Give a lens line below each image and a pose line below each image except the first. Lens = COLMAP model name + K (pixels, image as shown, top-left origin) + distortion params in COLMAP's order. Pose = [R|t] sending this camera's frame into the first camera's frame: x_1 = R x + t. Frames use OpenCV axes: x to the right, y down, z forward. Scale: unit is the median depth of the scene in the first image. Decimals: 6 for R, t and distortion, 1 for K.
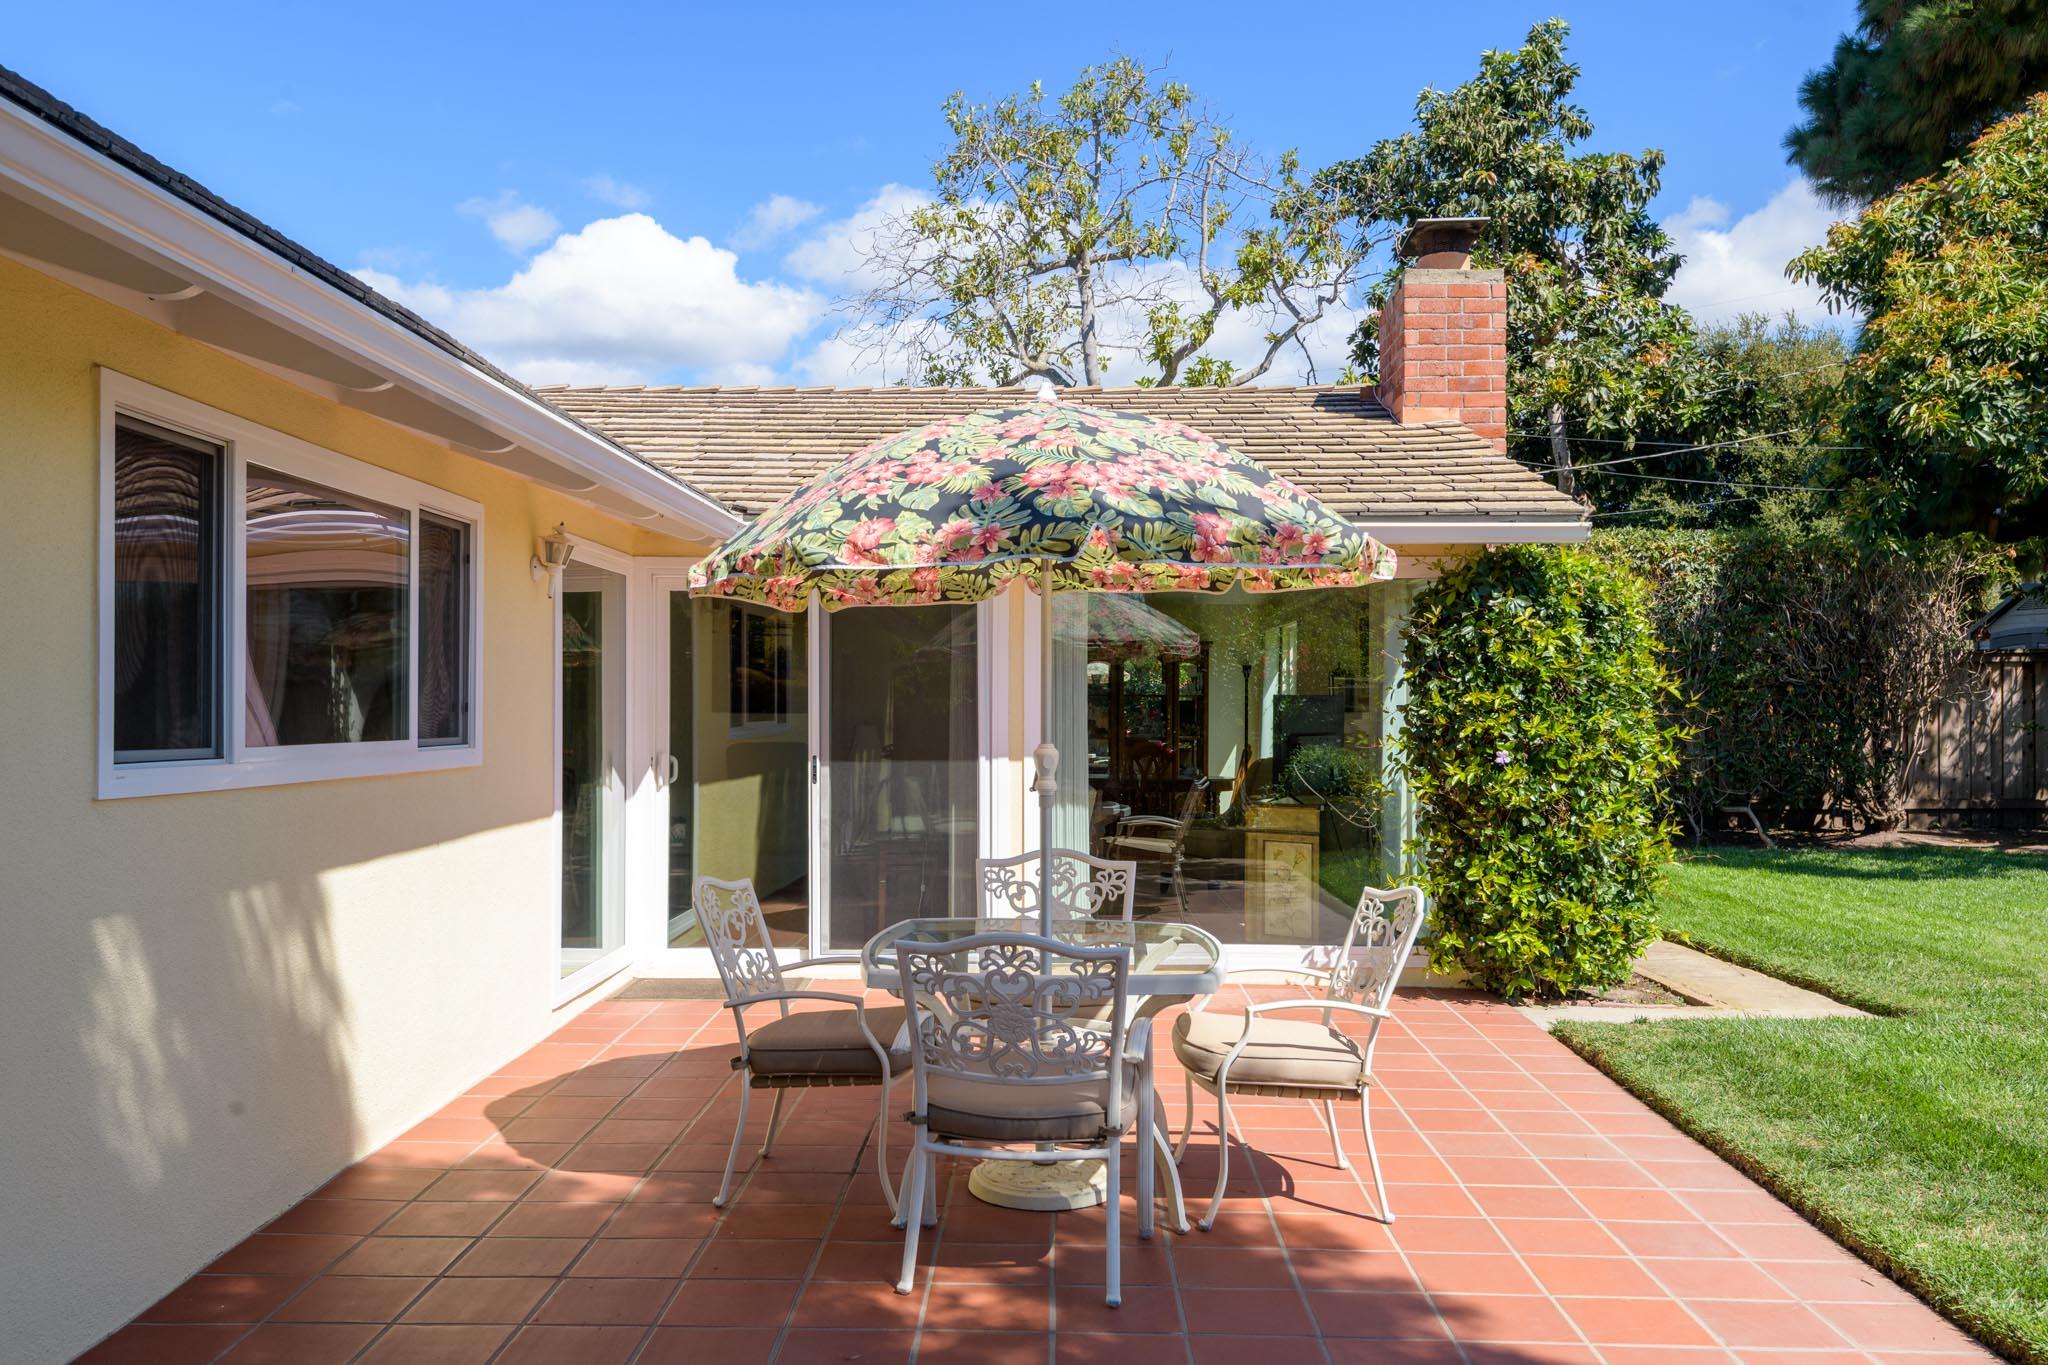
lens RADIAL K [[1696.9, 0, 995.9], [0, 1696.9, 680.2], [0, 0, 1]] dist [0.013071, 0.006511]
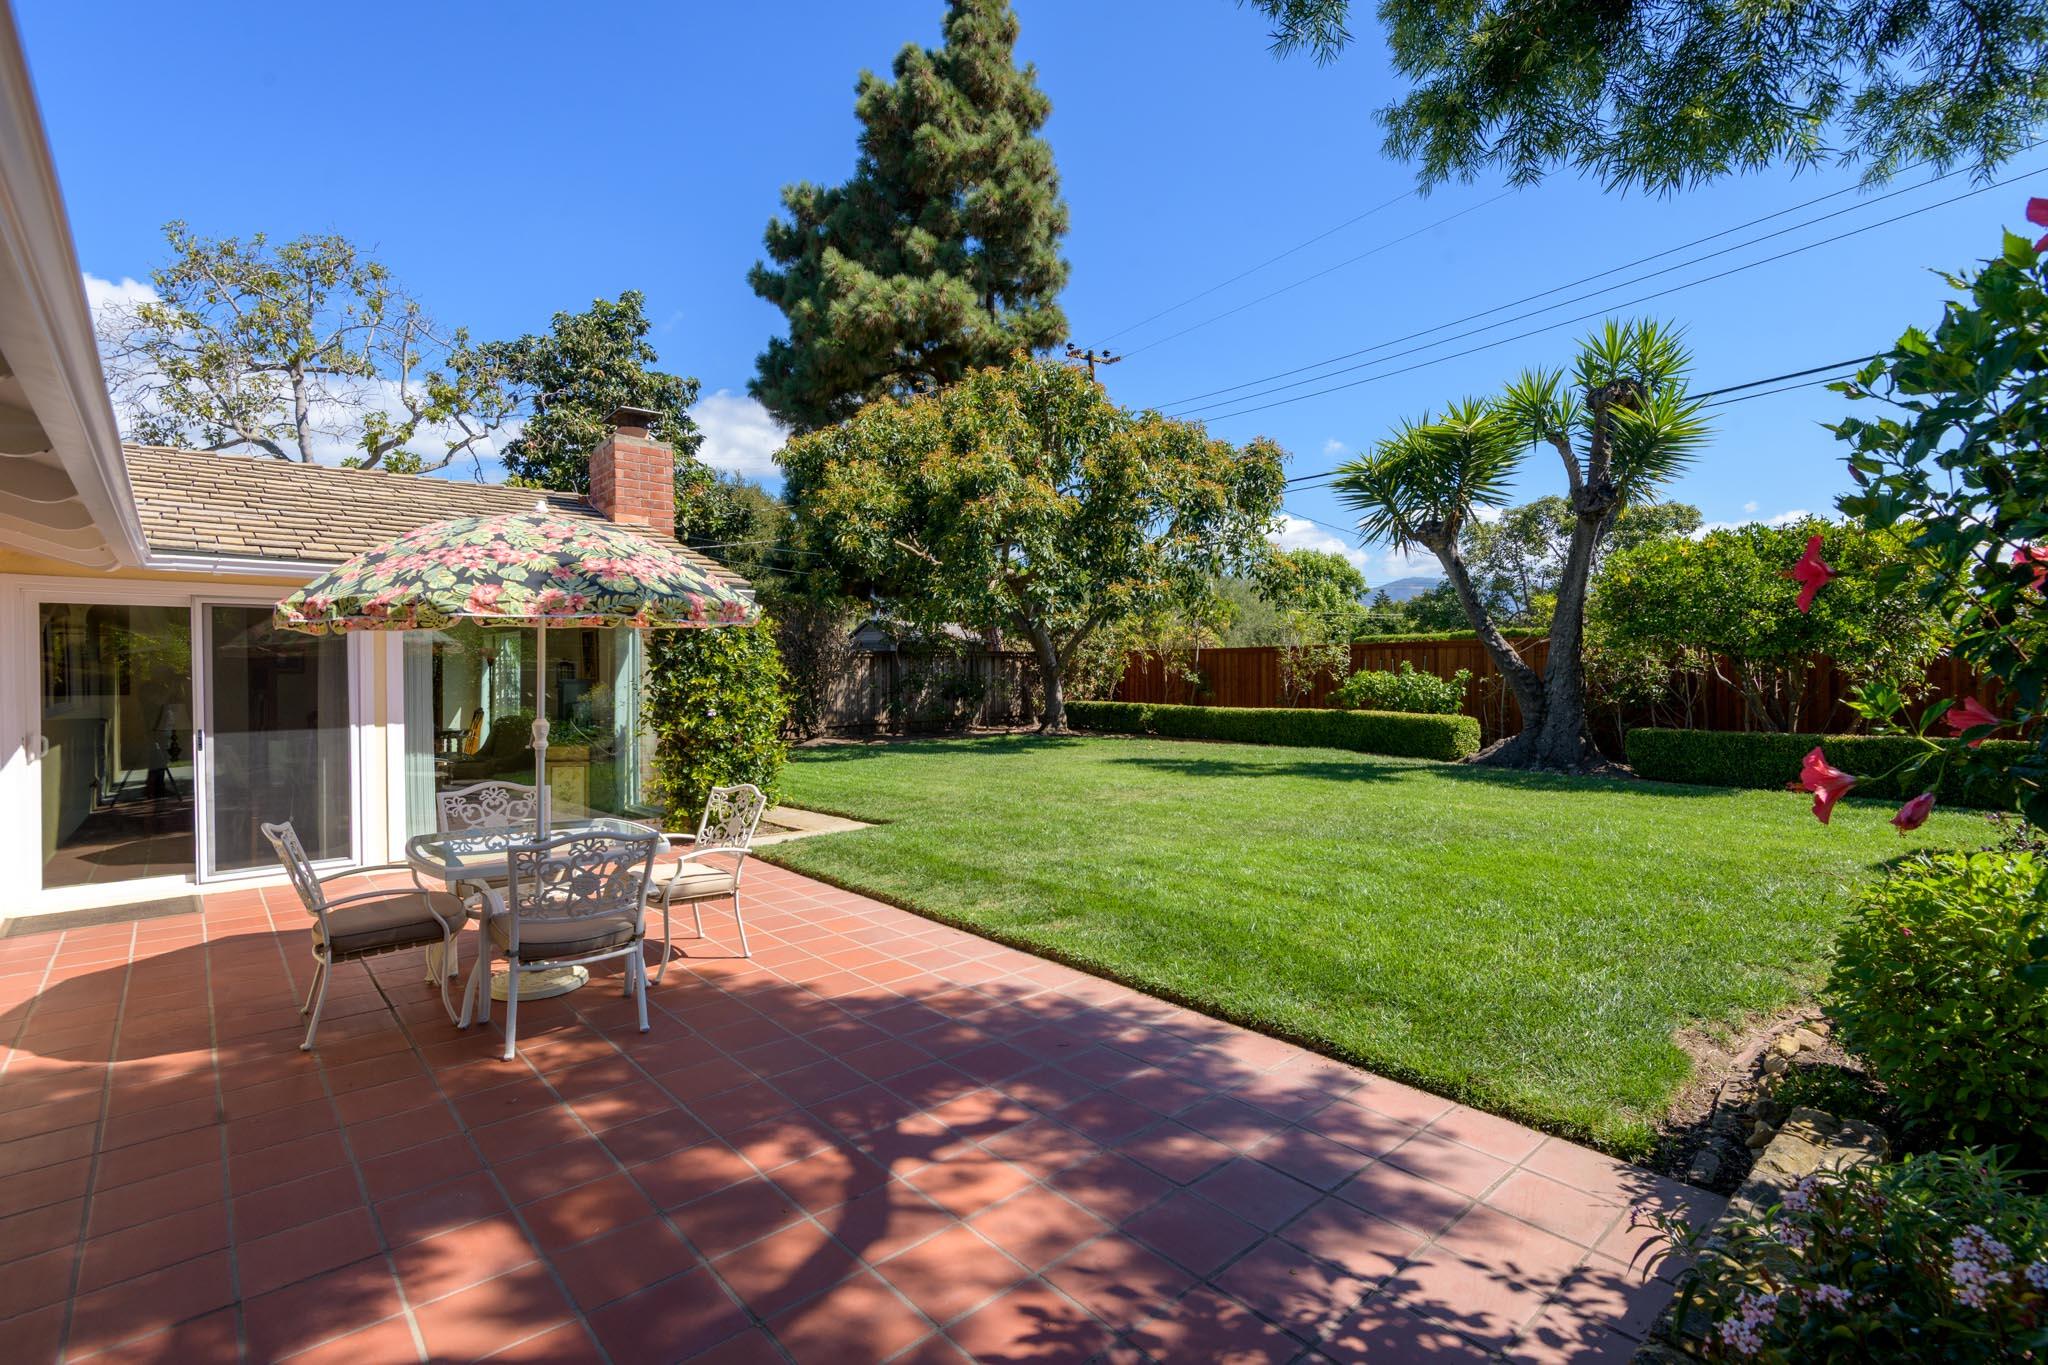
lens RADIAL K [[934.9, 0, 1045.0], [0, 934.9, 684.3], [0, 0, 1]] dist [0.003681, -0.004623]
pose [[0.710284, -0.016130, 0.703730, -0.149851], [-0.002464, 0.999674, 0.025400, -0.011830], [-0.703911, -0.019775, 0.710013, 0.002541]]
